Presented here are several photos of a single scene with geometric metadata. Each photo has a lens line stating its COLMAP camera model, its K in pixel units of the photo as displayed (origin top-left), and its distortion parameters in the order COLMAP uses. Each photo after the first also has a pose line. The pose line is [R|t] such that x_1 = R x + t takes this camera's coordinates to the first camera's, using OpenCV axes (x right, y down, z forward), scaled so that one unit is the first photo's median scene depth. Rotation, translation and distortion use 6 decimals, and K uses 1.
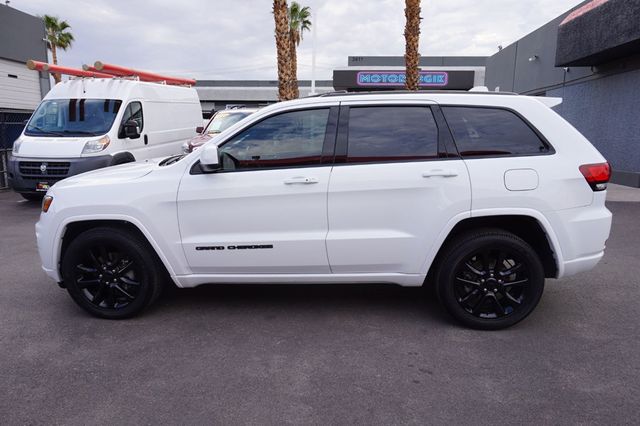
lens RADIAL K [[437.2, 0, 320.0], [0, 437.2, 213.0], [0, 0, 1]] dist [-0.061294, 0.103374]
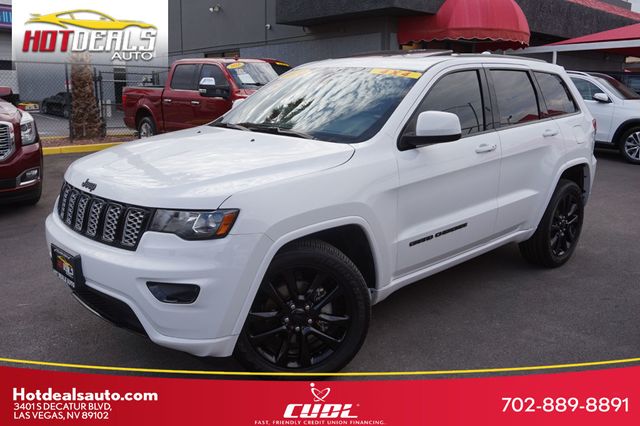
lens RADIAL K [[598.9, 0, 320.0], [0, 598.9, 213.0], [0, 0, 1]] dist [0.013725, 0.007512]
pose [[0.675810, -0.153409, 0.720934, -1.178515], [0.151925, 0.986090, 0.067416, -0.074086], [-0.721248, 0.063967, 0.689717, 0.362342]]
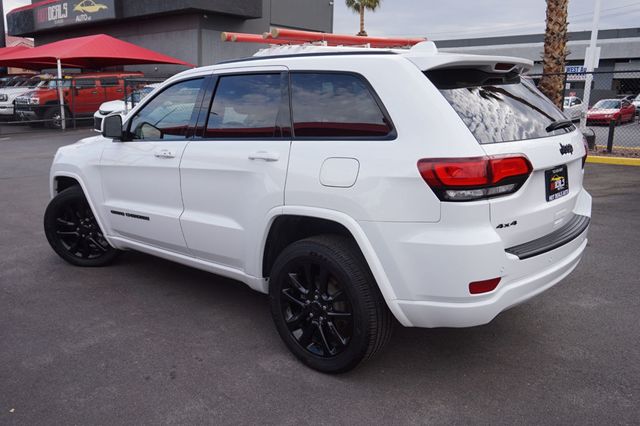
lens RADIAL K [[572.1, 0, 320.0], [0, 572.1, 213.0], [0, 0, 1]] dist [-0.011742, -0.013737]
pose [[0.773555, 0.130870, -0.620069, 0.983485], [-0.127854, 0.990554, 0.049562, -0.049561], [0.620698, 0.040939, 0.782980, 0.222562]]
